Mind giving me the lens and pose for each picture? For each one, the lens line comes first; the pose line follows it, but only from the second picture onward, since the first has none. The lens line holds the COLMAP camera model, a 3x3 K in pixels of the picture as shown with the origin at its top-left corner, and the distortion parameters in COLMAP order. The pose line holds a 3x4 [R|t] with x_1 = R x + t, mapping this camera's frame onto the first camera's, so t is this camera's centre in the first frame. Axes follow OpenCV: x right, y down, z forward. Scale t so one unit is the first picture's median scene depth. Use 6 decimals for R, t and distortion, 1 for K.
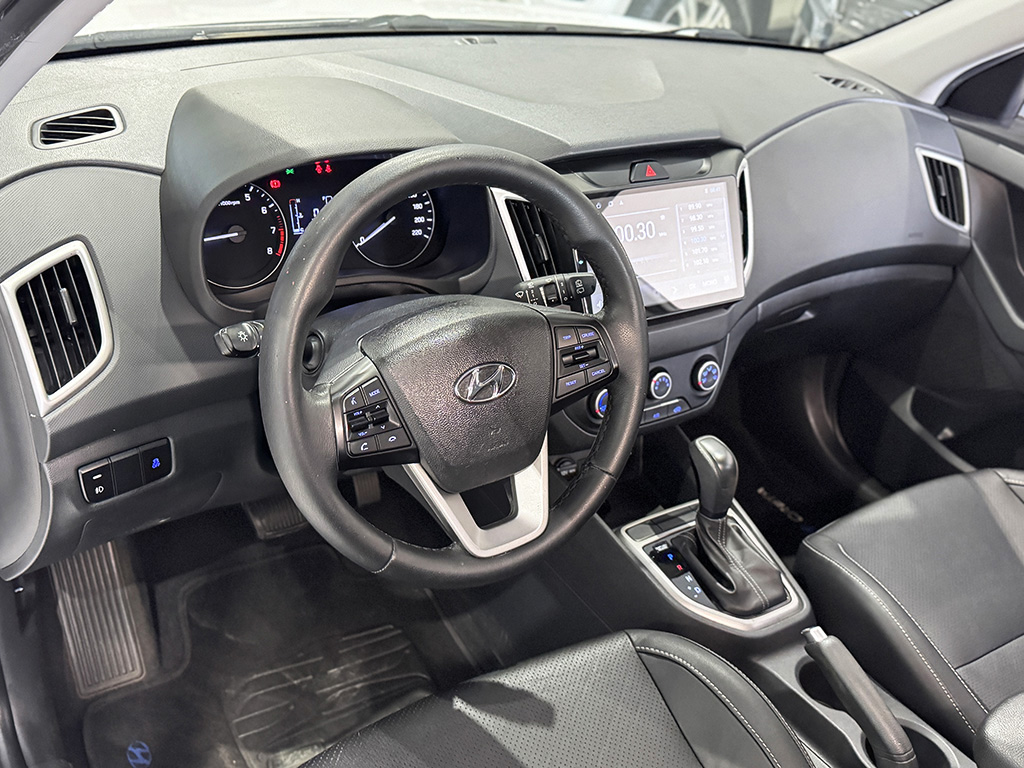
lens RADIAL K [[996.8, 0, 506.8], [0, 996.8, 385.5], [0, 0, 1]] dist [0.078377, 0.000000]
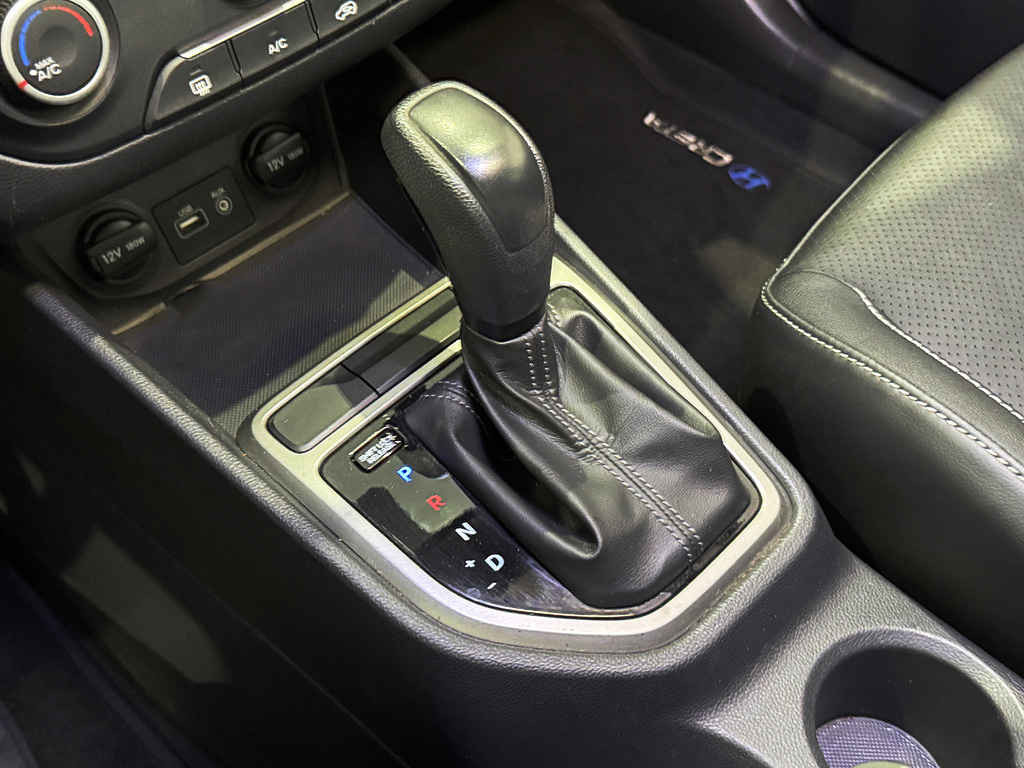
lens RADIAL K [[1154.2, 0, 489.6], [0, 1154.2, 411.5], [0, 0, 1]] dist [0.038741, 0.000000]
pose [[0.970998, -0.234858, 0.044773, 0.177863], [0.204922, 0.913988, 0.350190, 0.021922], [-0.123167, -0.330858, 0.935608, 0.637213]]
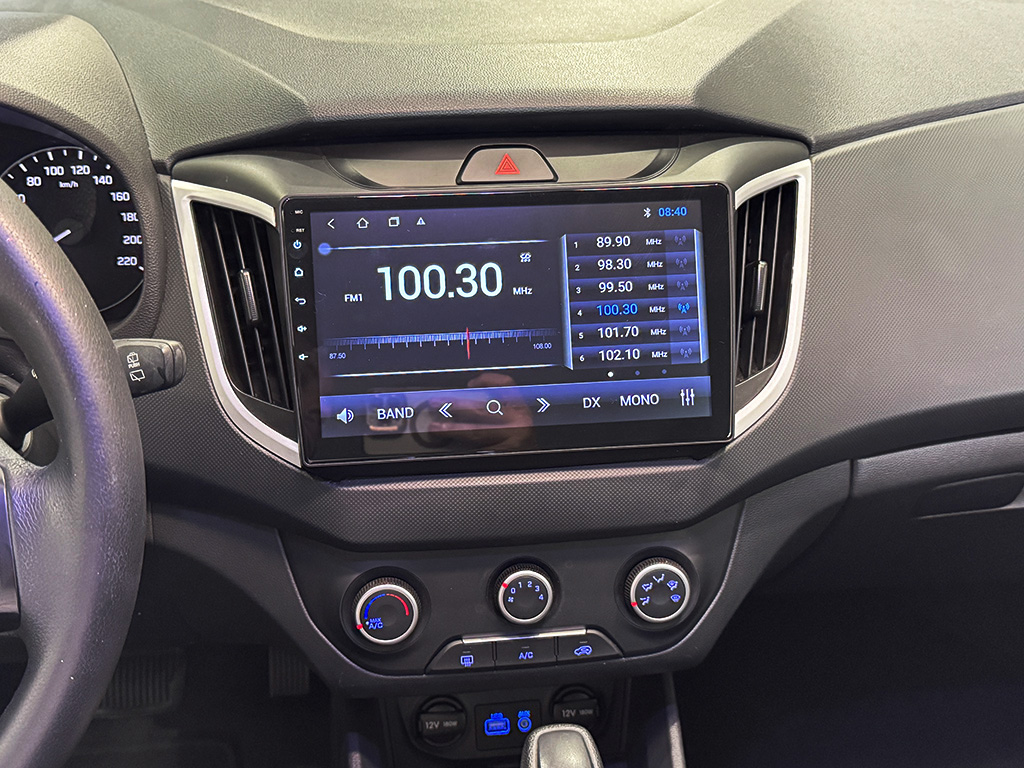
lens RADIAL K [[1154.2, 0, 534.5], [0, 1154.2, 374.4], [0, 0, 1]] dist [0.038741, 0.000000]
pose [[0.888679, 0.089678, -0.449676, 0.413891], [-0.135895, 0.988140, -0.071502, -0.069486], [0.437930, 0.124651, 0.890325, 0.493261]]
